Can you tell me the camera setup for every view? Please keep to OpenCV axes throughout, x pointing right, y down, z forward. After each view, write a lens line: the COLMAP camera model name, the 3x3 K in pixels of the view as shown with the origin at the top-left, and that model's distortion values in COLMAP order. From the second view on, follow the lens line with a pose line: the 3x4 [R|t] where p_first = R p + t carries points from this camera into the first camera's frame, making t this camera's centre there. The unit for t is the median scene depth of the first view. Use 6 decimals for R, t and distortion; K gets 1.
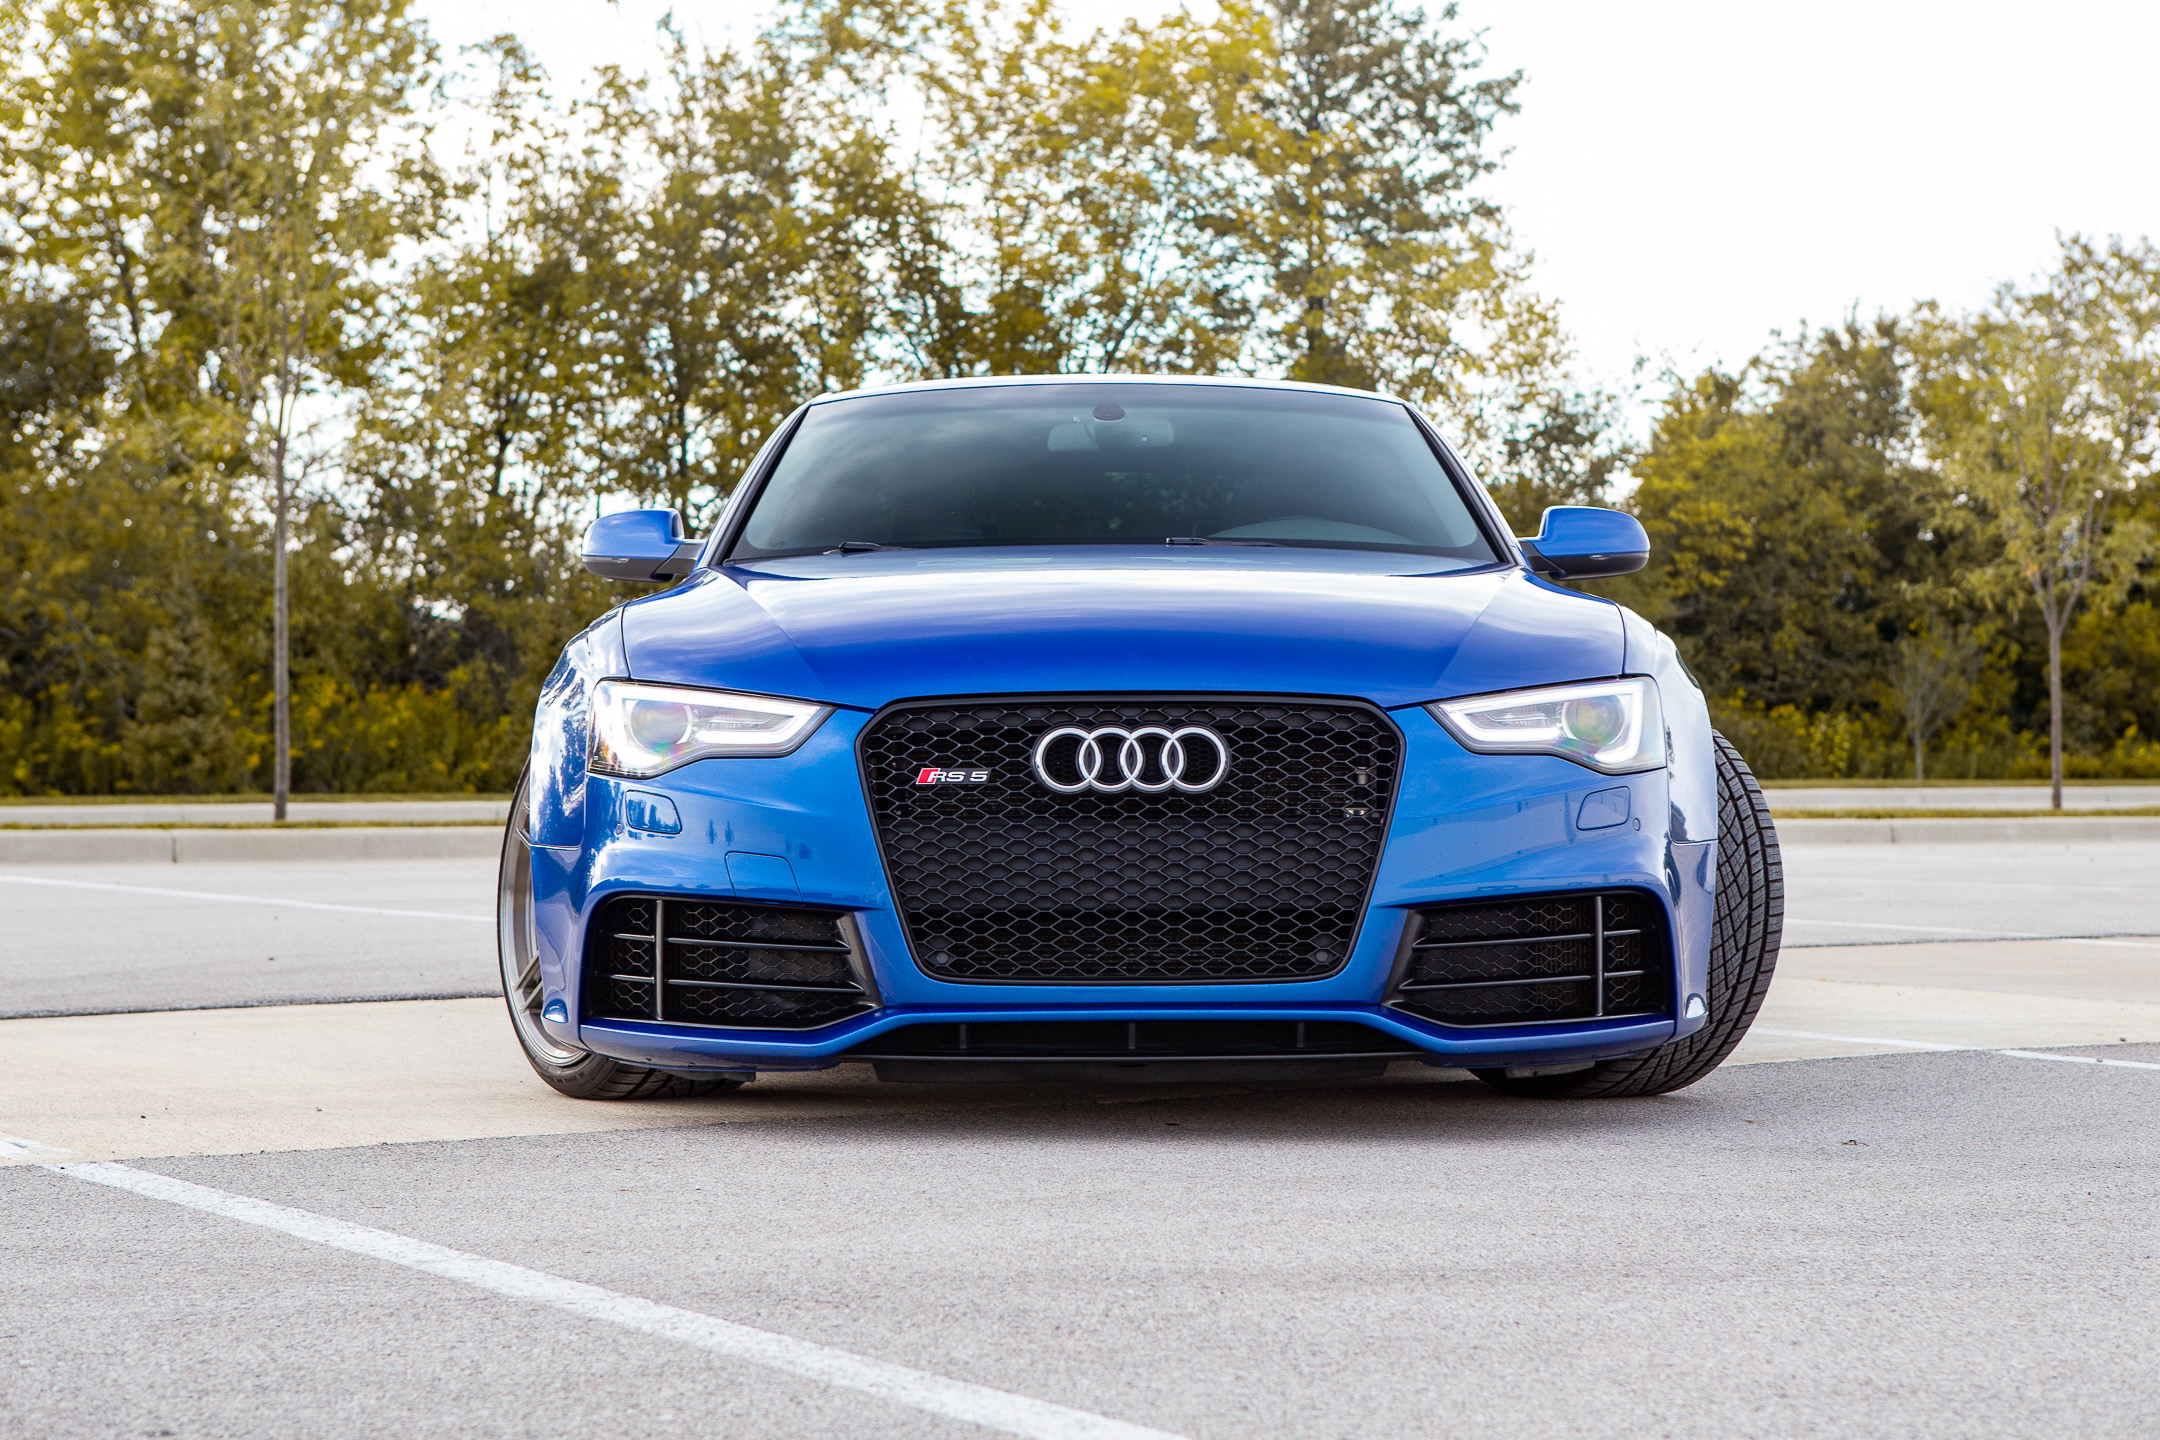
lens RADIAL K [[3731.0, 0, 1099.6], [0, 3731.0, 723.5], [0, 0, 1]] dist [0.116456, 0.000000]
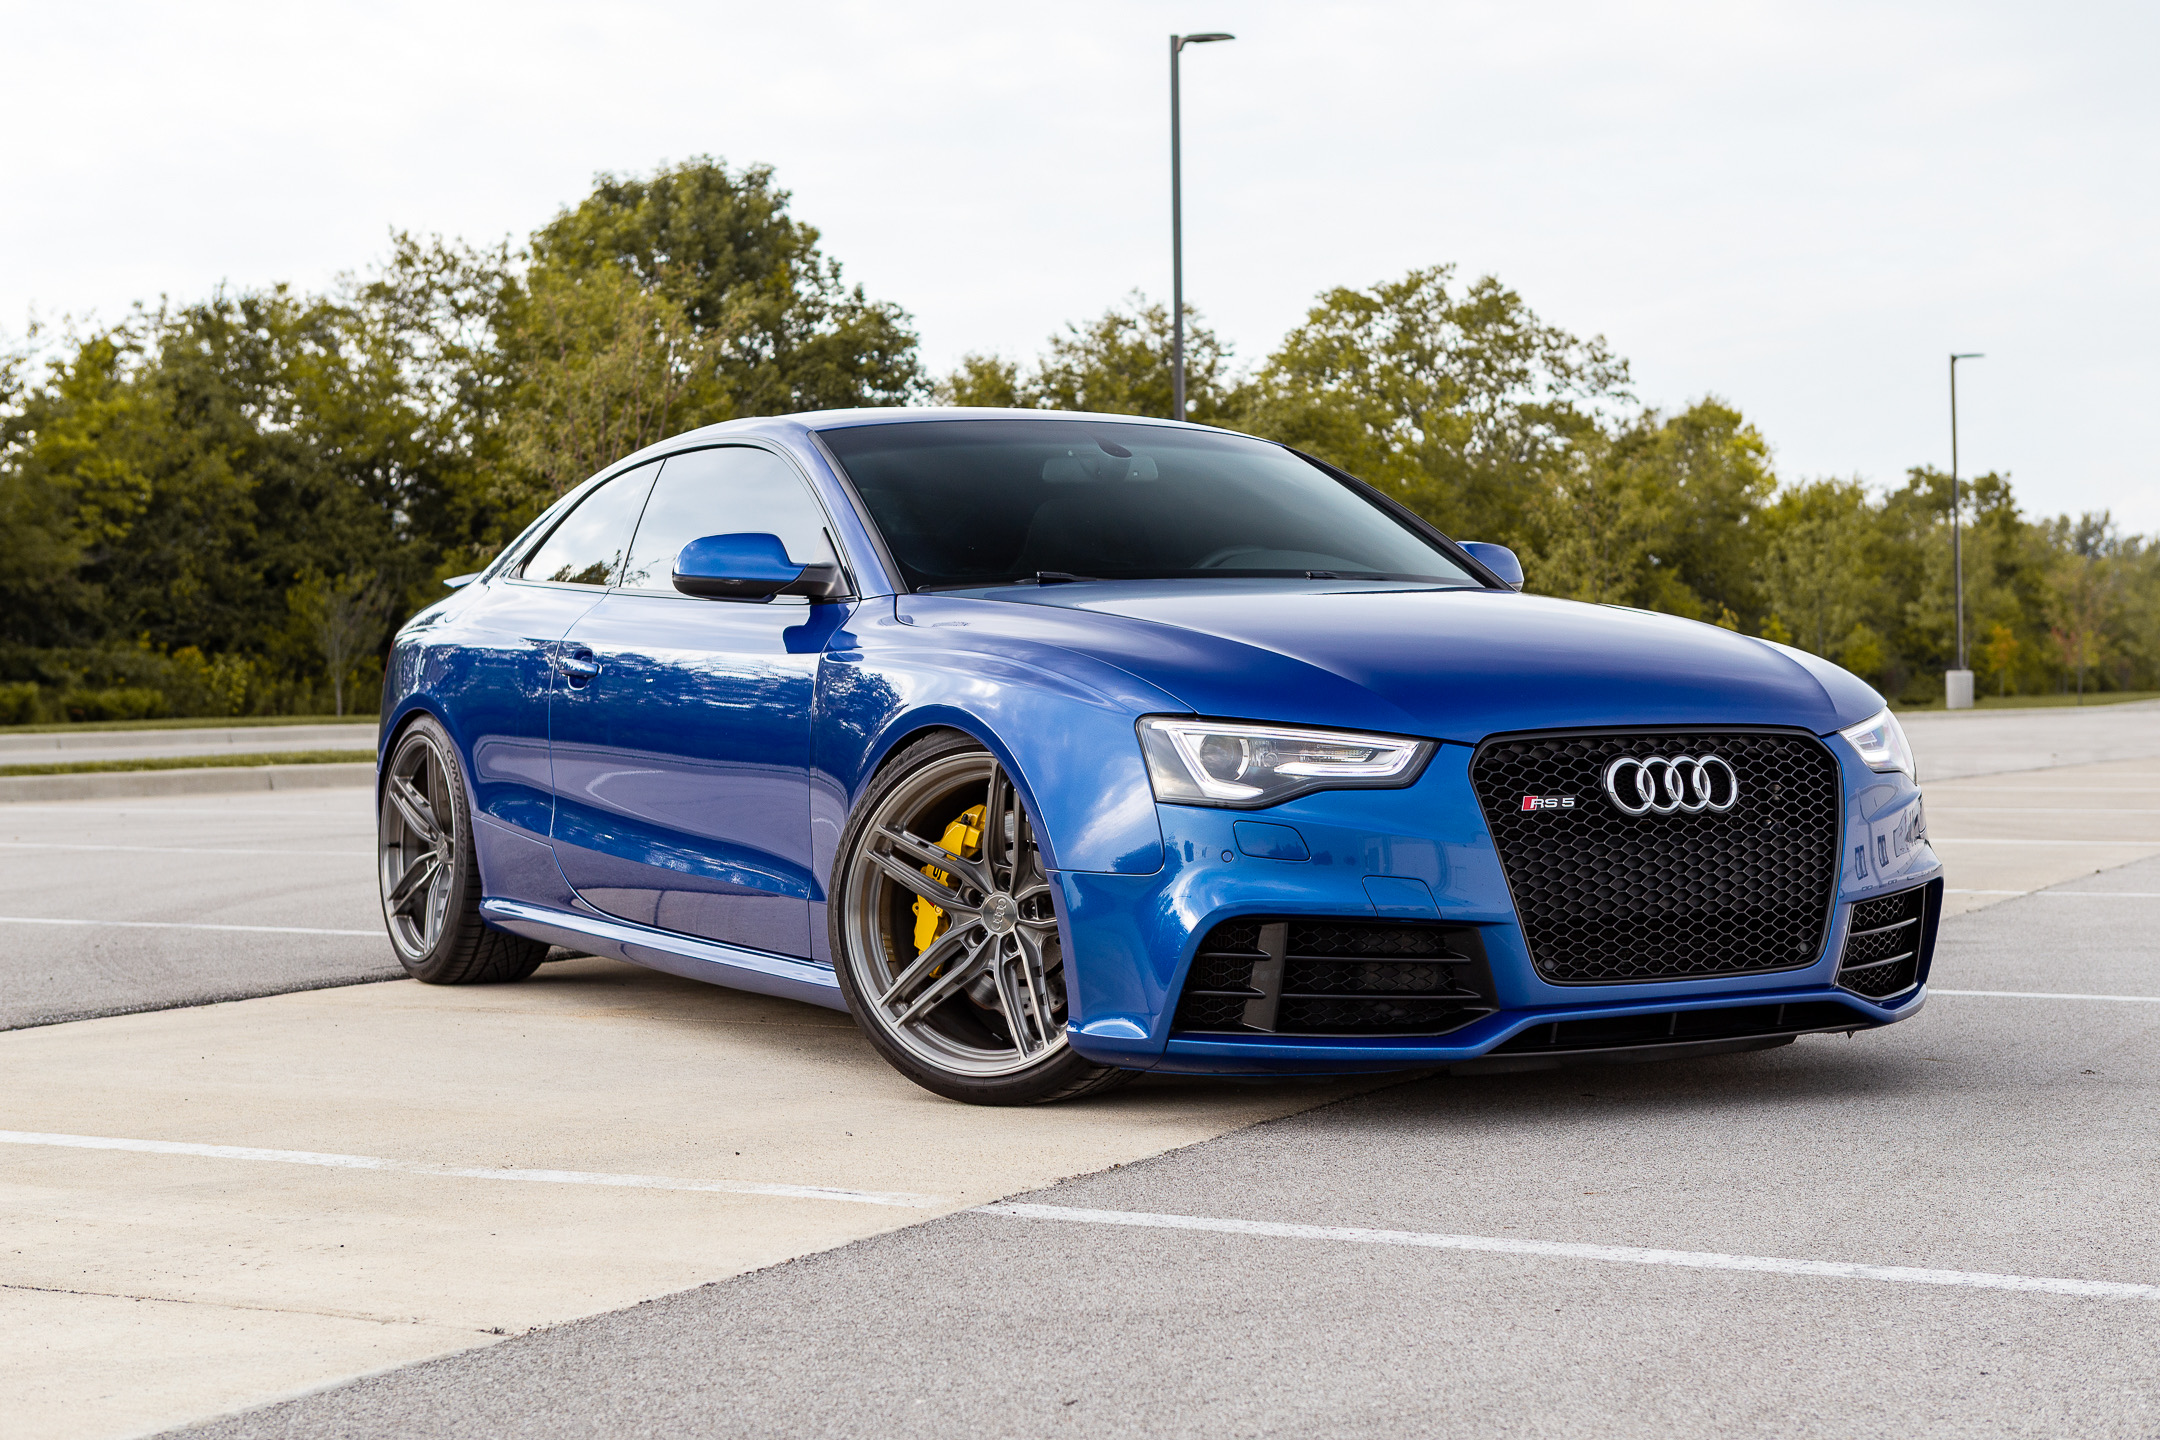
lens RADIAL K [[3353.2, 0, 1094.6], [0, 3353.2, 703.7], [0, 0, 1]] dist [-0.076799, 0.000000]
pose [[0.872027, -0.009439, 0.489367, -0.066880], [0.001975, 0.999874, 0.015765, -0.003284], [-0.489454, -0.012781, 0.871936, 0.018919]]
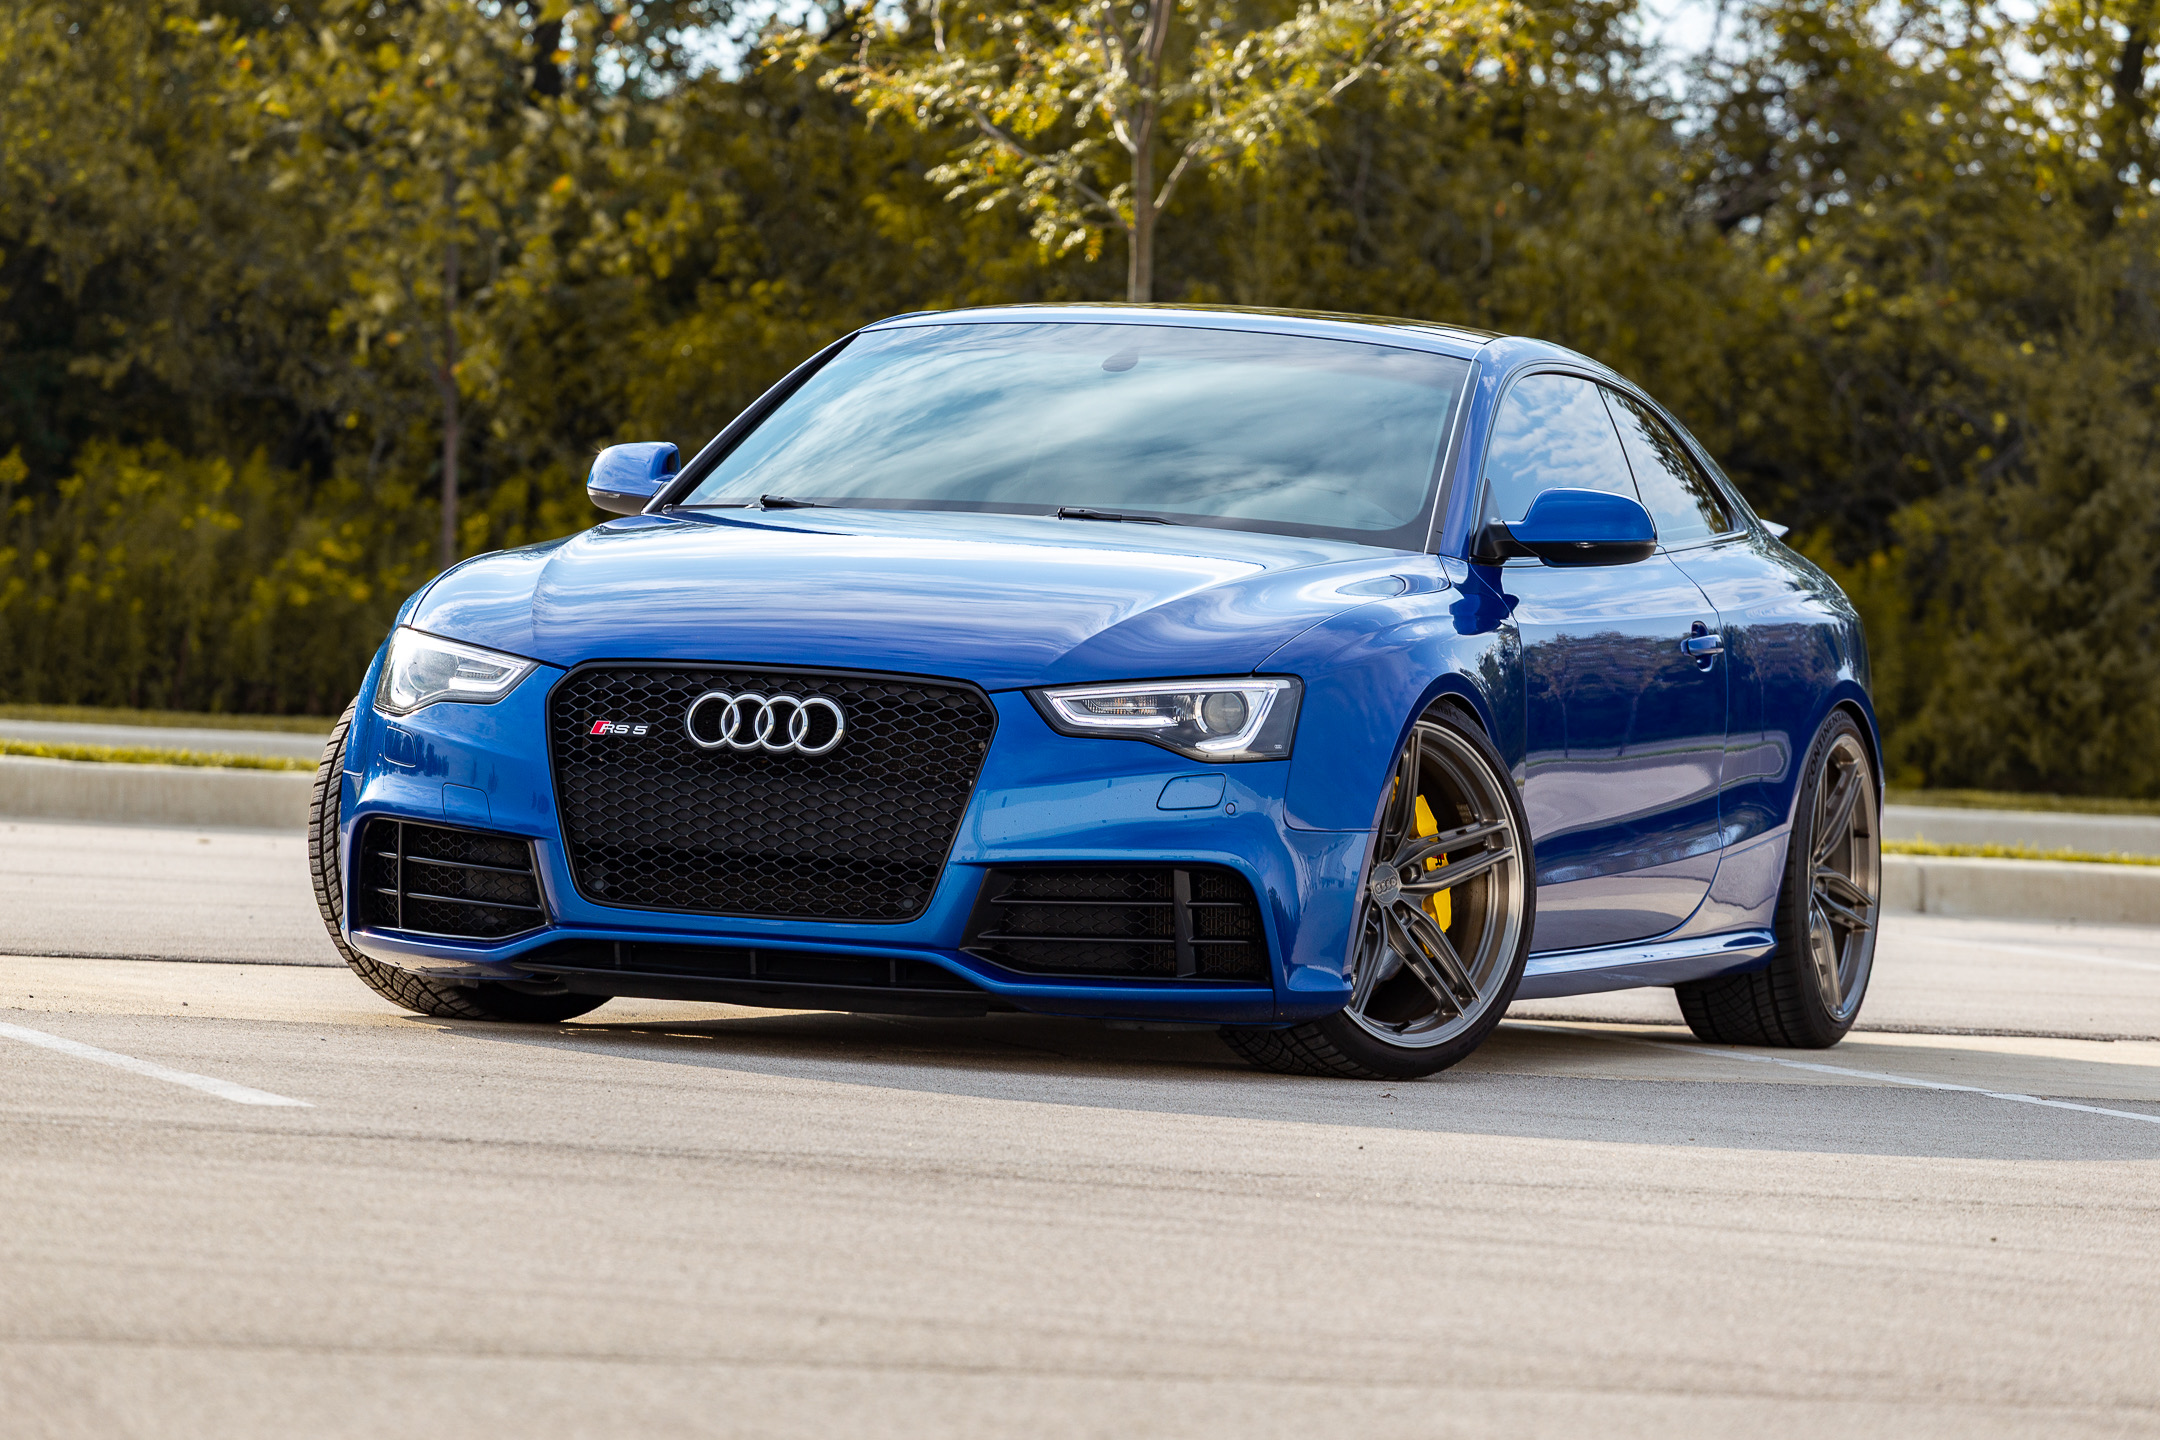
lens RADIAL K [[11629.9, 0, 1061.0], [0, 11629.9, 745.0], [0, 0, 1]] dist [-1.946009, 0.000000]
pose [[0.945916, 0.056661, -0.319424, 0.126747], [-0.052622, 0.998388, 0.021267, -0.006605], [0.320114, -0.003308, 0.947373, -0.241757]]
